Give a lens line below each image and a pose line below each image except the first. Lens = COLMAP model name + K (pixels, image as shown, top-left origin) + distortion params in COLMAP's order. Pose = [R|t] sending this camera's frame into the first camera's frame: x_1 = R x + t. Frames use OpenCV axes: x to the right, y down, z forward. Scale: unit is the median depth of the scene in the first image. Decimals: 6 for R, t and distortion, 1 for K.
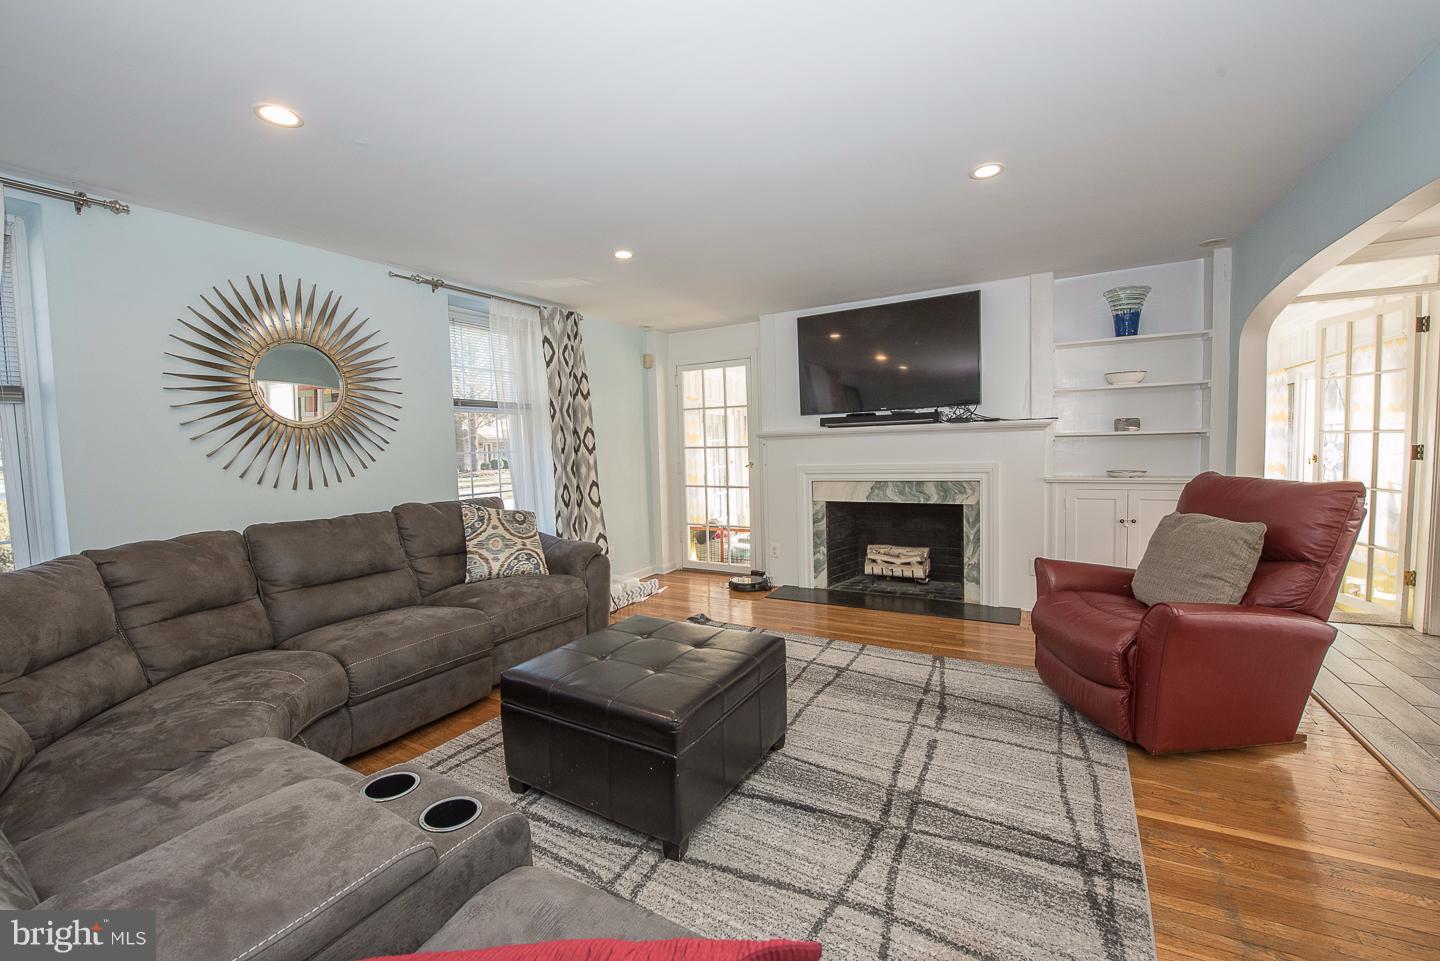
lens RADIAL K [[571.8, 0, 715.8], [0, 571.8, 480.6], [0, 0, 1]] dist [-0.018448, -0.001572]
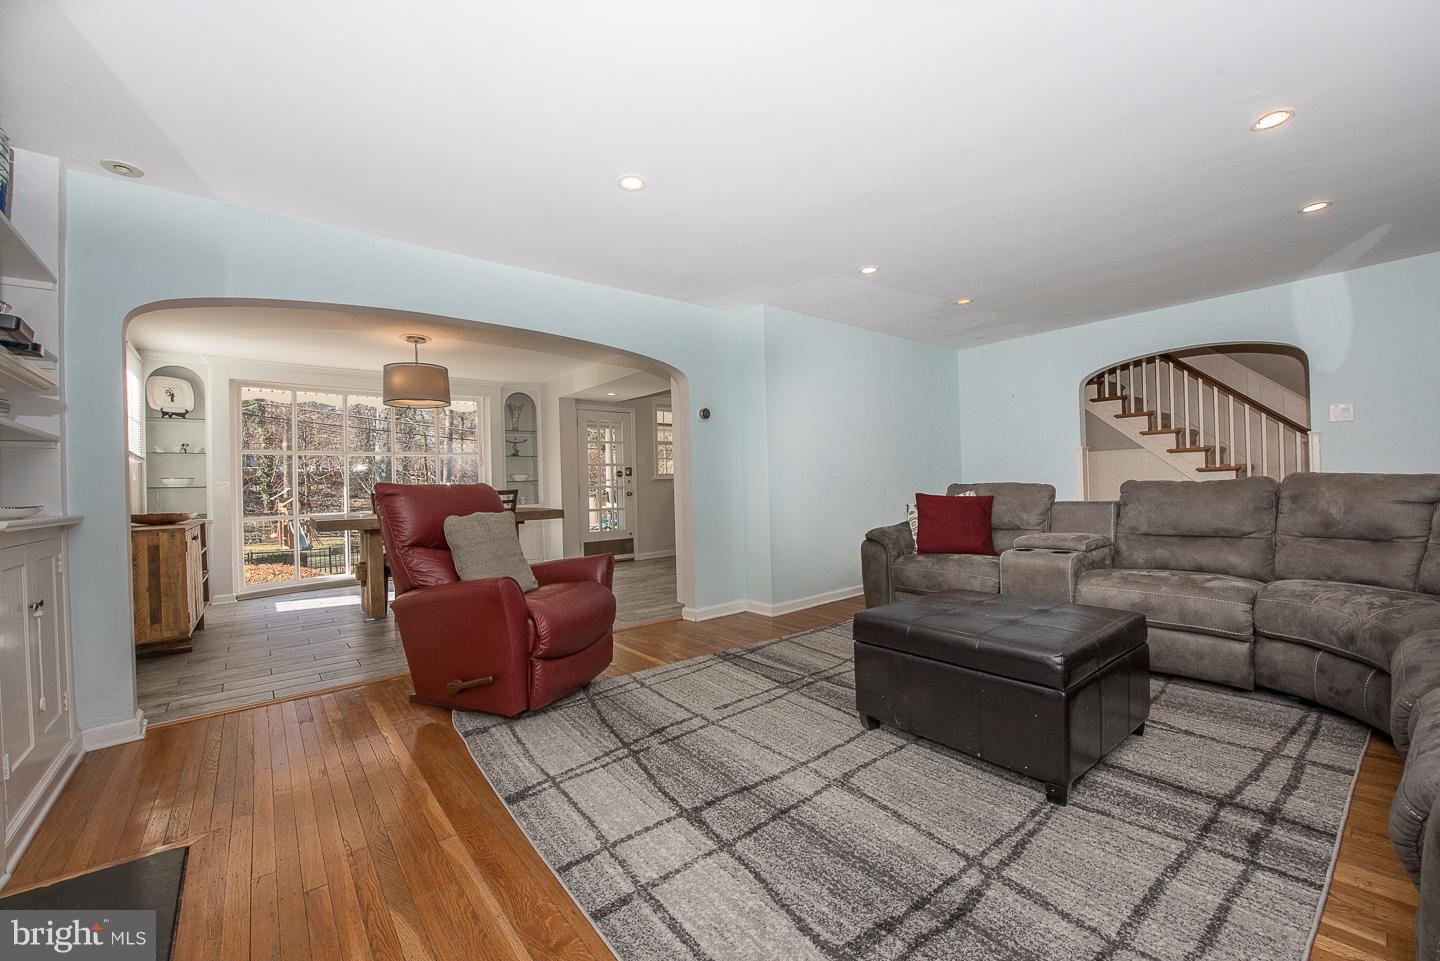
lens RADIAL K [[571.8, 0, 720.9], [0, 571.8, 477.9], [0, 0, 1]] dist [-0.018448, -0.001572]
pose [[-0.934928, 0.064696, 0.348889, -0.014419], [0.082202, 0.995980, 0.035592, -0.007526], [-0.345183, 0.061956, -0.936488, 1.164303]]
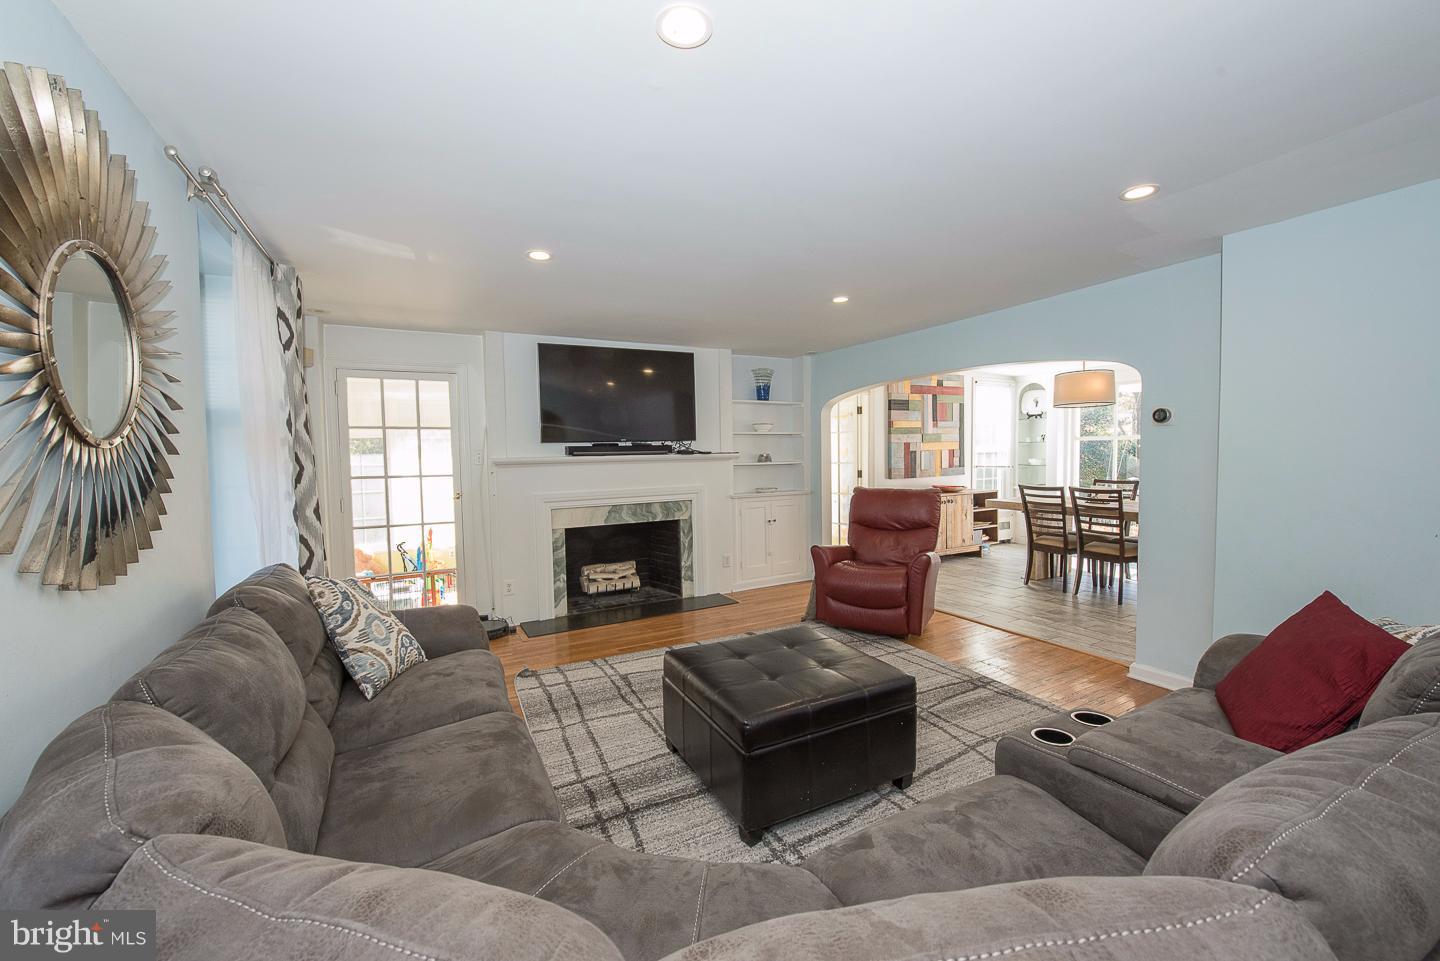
lens RADIAL K [[571.8, 0, 717.5], [0, 571.8, 487.8], [0, 0, 1]] dist [-0.018448, -0.001572]
pose [[0.534461, -0.029482, 0.844679, -0.613855], [0.055132, 0.998479, -0.000035, -0.024763], [-0.843393, 0.046587, 0.535273, 0.273172]]
